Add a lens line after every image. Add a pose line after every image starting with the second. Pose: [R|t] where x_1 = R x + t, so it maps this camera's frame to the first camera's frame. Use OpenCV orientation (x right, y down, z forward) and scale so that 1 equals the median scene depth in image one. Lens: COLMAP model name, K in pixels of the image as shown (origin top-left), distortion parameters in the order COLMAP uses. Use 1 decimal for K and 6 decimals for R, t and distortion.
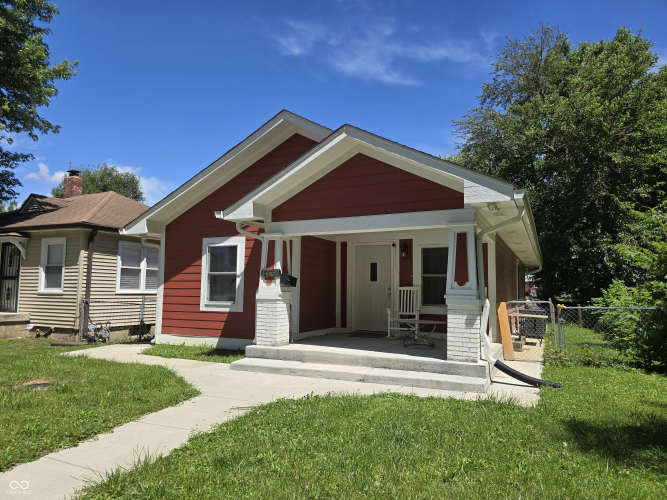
lens RADIAL K [[446.7, 0, 332.5], [0, 446.7, 249.7], [0, 0, 1]] dist [0.045567, -0.039552]
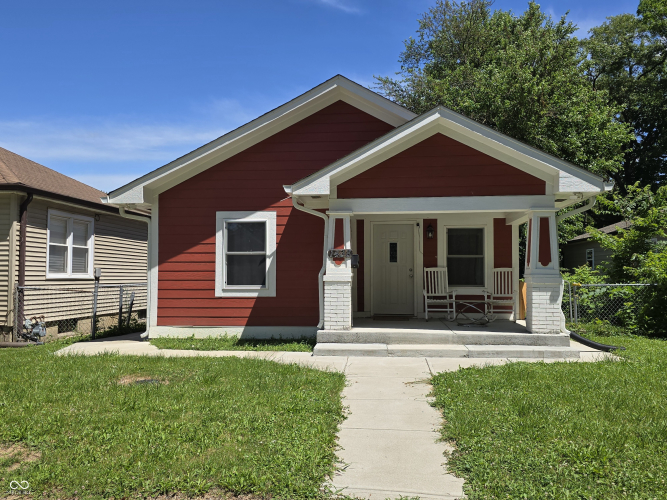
lens RADIAL K [[565.1, 0, 333.7], [0, 565.1, 250.9], [0, 0, 1]] dist [0.042853, 0.001304]
pose [[0.940400, 0.004741, 0.340038, -0.465779], [-0.021932, 0.998667, 0.046731, -0.006950], [-0.339363, -0.051404, 0.939250, -0.091183]]
